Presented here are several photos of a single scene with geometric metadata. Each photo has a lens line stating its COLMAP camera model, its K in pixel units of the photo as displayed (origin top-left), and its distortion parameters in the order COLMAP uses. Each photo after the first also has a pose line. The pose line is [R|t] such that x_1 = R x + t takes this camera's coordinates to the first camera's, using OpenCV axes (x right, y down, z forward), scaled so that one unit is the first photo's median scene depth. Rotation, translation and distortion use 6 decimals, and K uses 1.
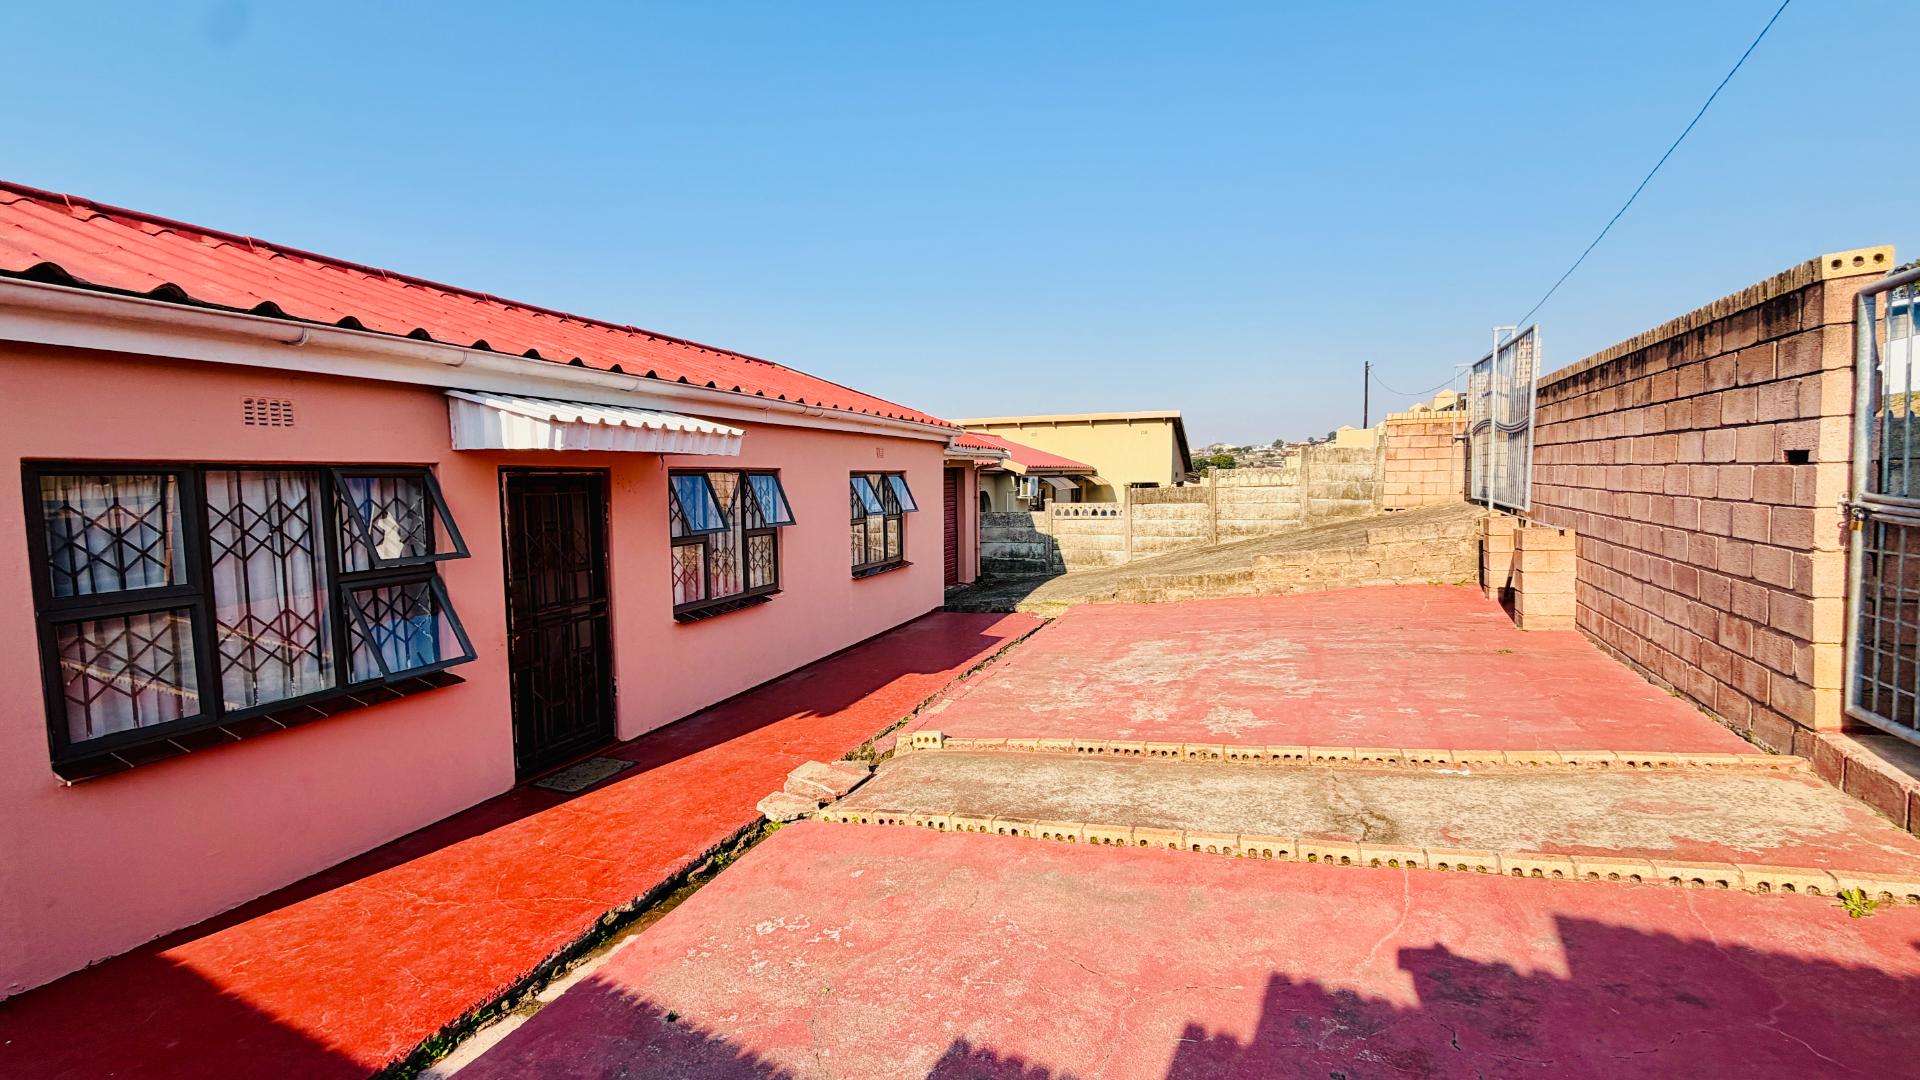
lens RADIAL K [[759.0, 0, 956.3], [0, 759.0, 542.1], [0, 0, 1]] dist [-0.000592, 0.000234]
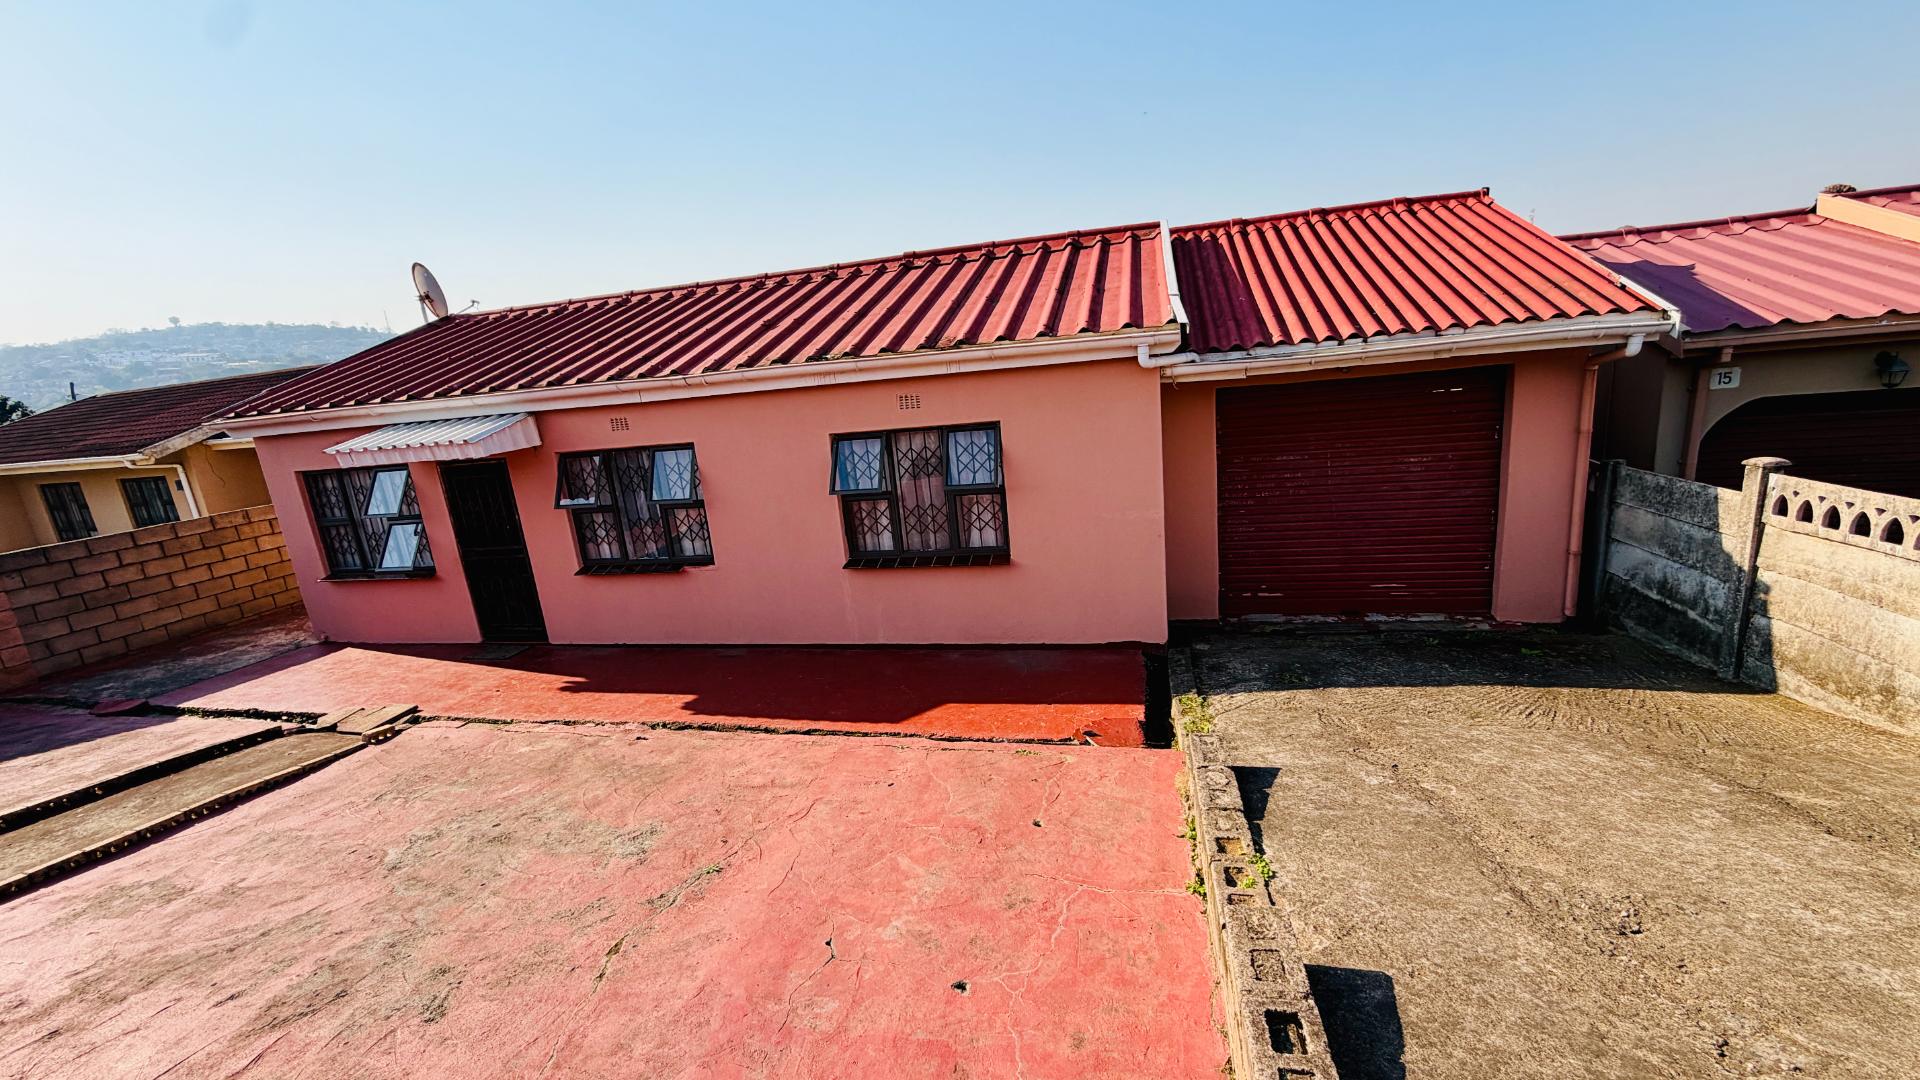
lens RADIAL K [[759.0, 0, 958.8], [0, 759.0, 538.3], [0, 0, 1]] dist [-0.000592, 0.000234]
pose [[0.127953, 0.225501, -0.965804, 1.289658], [0.011490, 0.973406, 0.228798, -0.330159], [0.991714, -0.040372, 0.121959, 1.975811]]
